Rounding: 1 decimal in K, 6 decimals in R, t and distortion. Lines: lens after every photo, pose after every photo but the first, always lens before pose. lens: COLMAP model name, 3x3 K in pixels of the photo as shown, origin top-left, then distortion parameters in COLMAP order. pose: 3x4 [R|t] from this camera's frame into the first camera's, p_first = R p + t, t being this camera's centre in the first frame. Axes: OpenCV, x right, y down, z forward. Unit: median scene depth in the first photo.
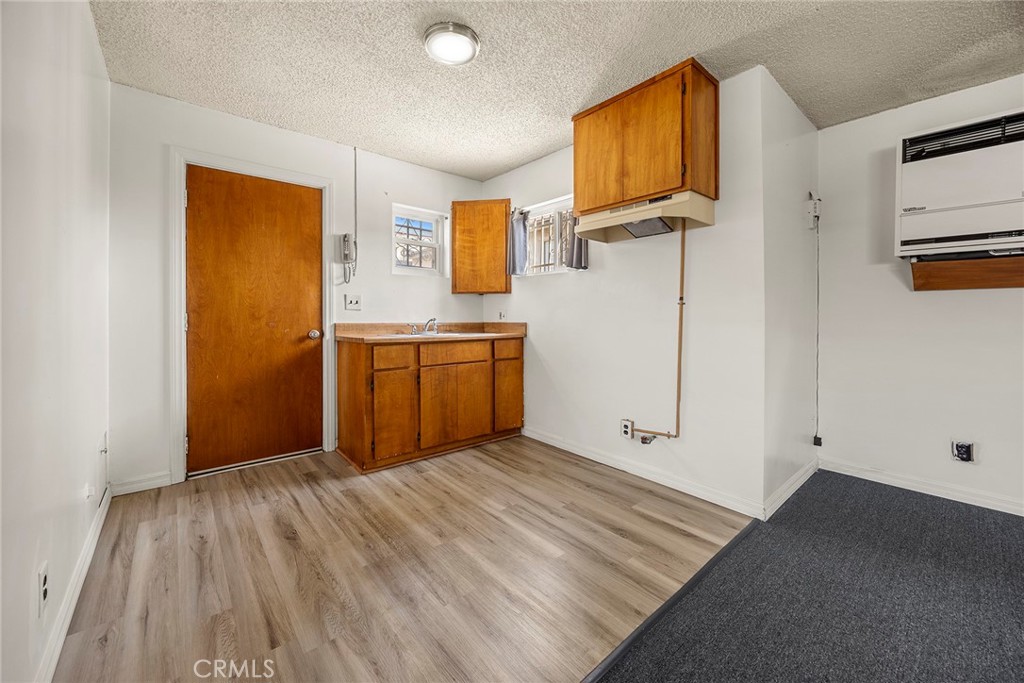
lens RADIAL K [[389.0, 0, 505.6], [0, 389.0, 317.6], [0, 0, 1]] dist [-0.003329, 0.000940]
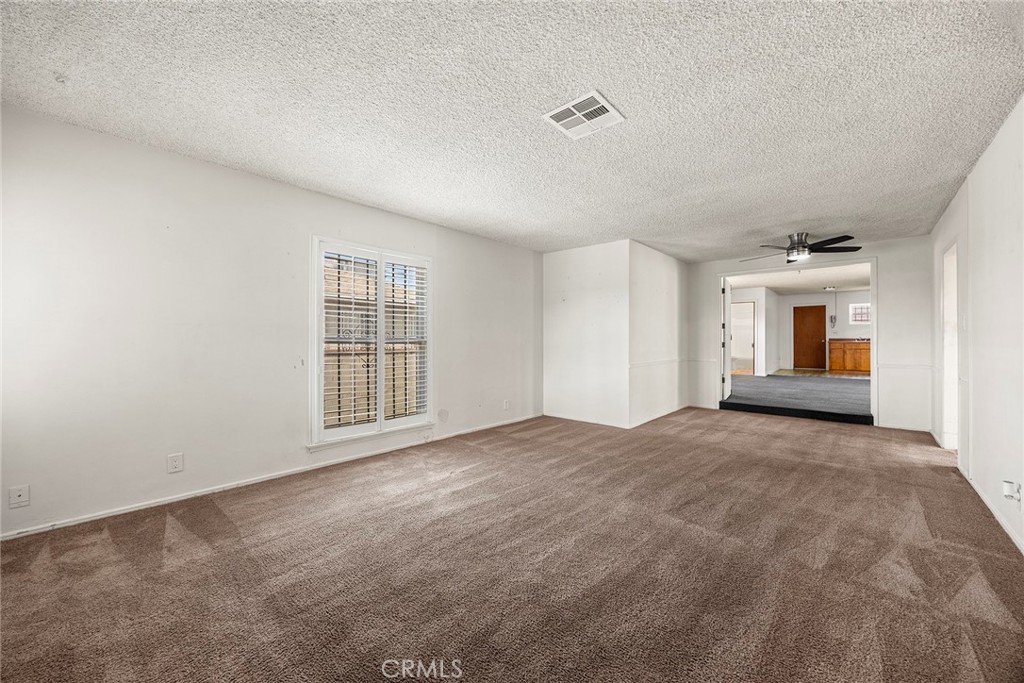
lens RADIAL K [[389.0, 0, 510.3], [0, 389.0, 339.8], [0, 0, 1]] dist [-0.003329, 0.000940]
pose [[0.135253, -0.004718, -0.990800, 3.345564], [0.003339, 0.999985, -0.004306, 0.038626], [0.990805, -0.002725, 0.135267, -3.030337]]
